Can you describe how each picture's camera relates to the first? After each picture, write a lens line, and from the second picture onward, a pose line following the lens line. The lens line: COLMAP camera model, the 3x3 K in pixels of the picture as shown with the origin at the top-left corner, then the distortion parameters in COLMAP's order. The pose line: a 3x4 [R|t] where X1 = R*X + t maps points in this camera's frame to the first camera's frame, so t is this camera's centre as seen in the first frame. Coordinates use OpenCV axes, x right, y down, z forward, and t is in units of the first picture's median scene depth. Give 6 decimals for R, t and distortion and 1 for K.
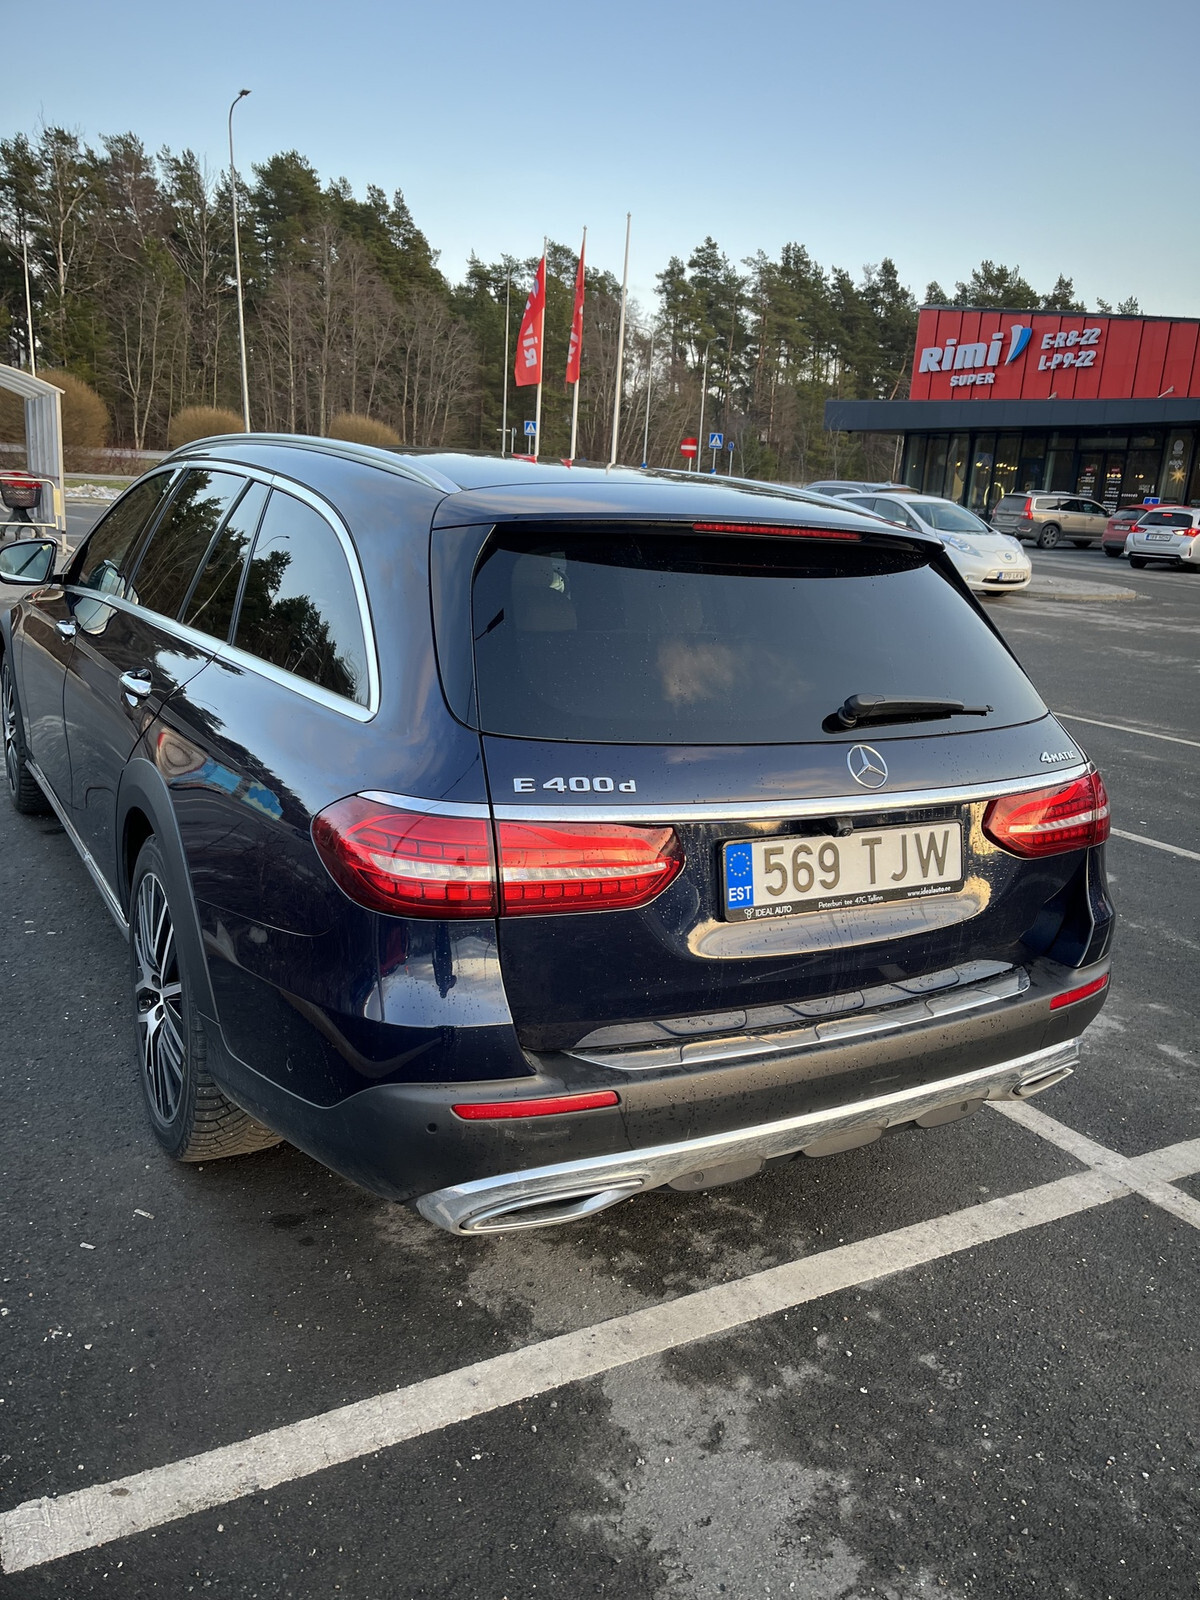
lens RADIAL K [[1229.5, 0, 607.4], [0, 1229.5, 797.4], [0, 0, 1]] dist [0.004933, -0.012120]
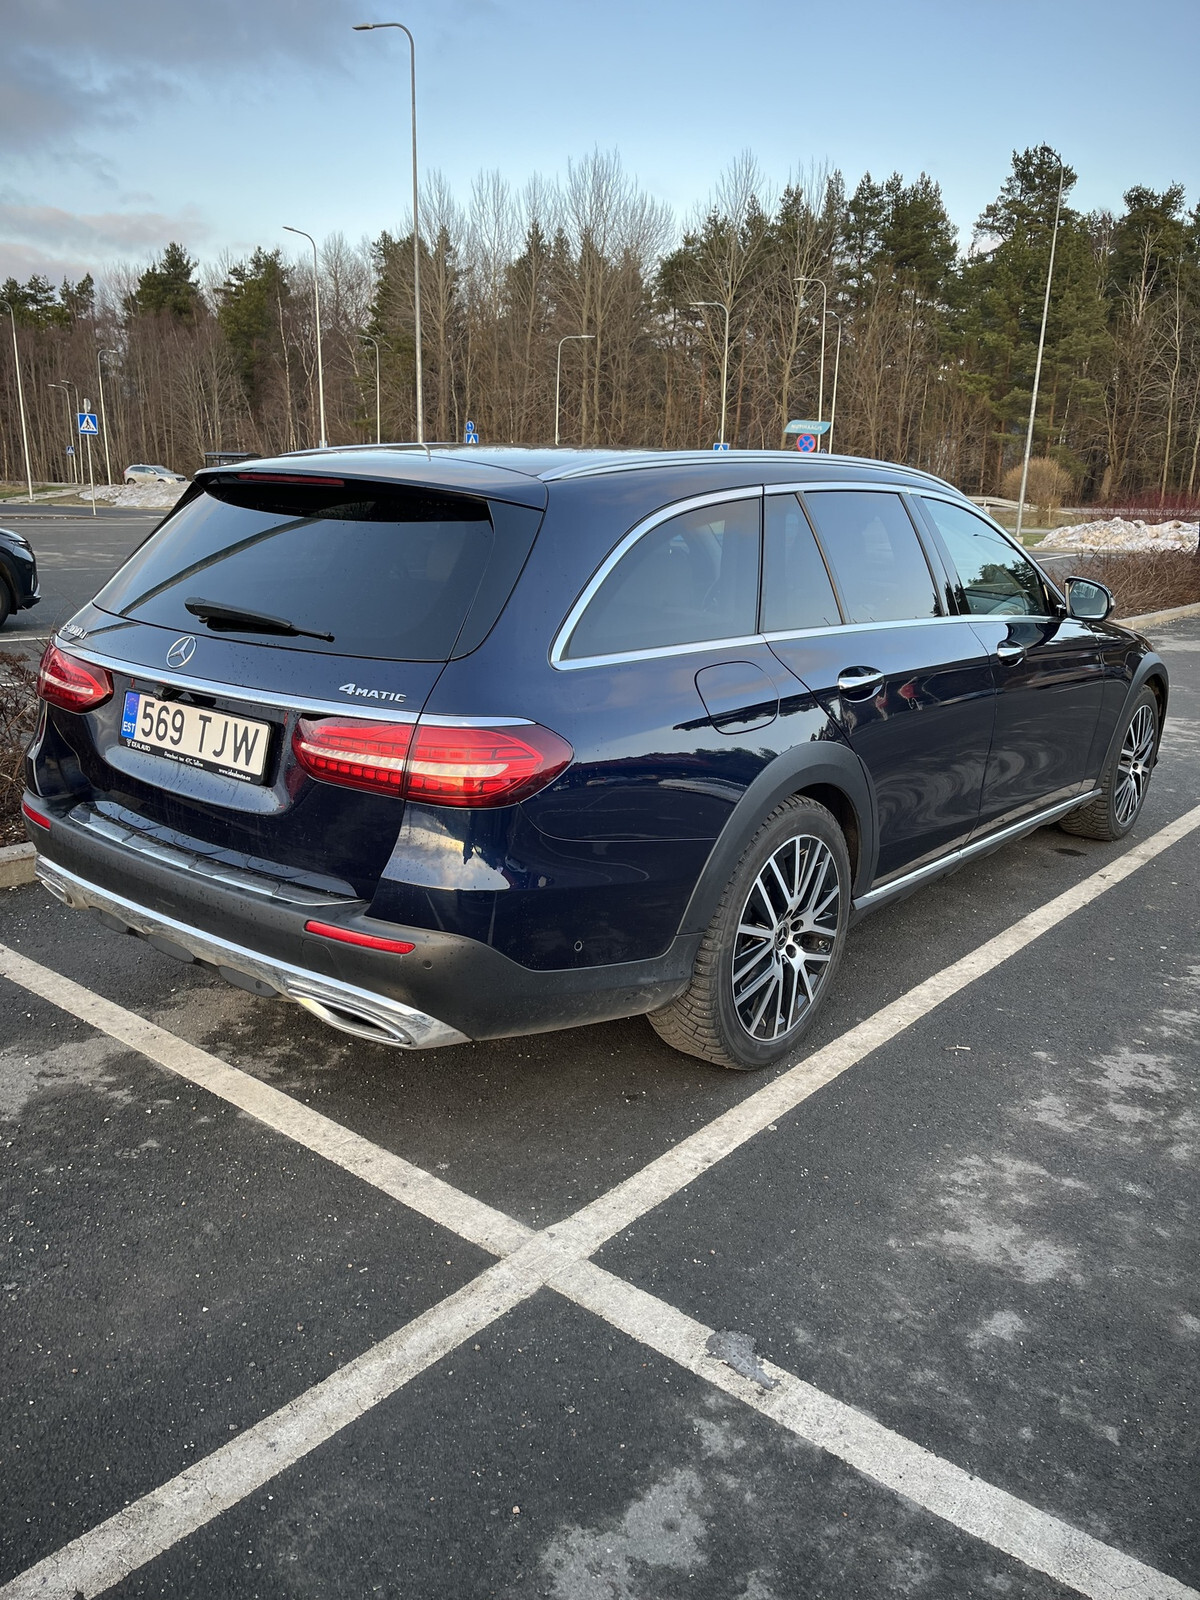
lens RADIAL K [[1229.5, 0, 607.1], [0, 1229.5, 798.0], [0, 0, 1]] dist [0.004933, -0.012120]
pose [[0.355801, 0.176202, -0.917801, 1.507971], [-0.235396, 0.967299, 0.094450, -0.099667], [0.904431, 0.182441, 0.385643, 0.889779]]
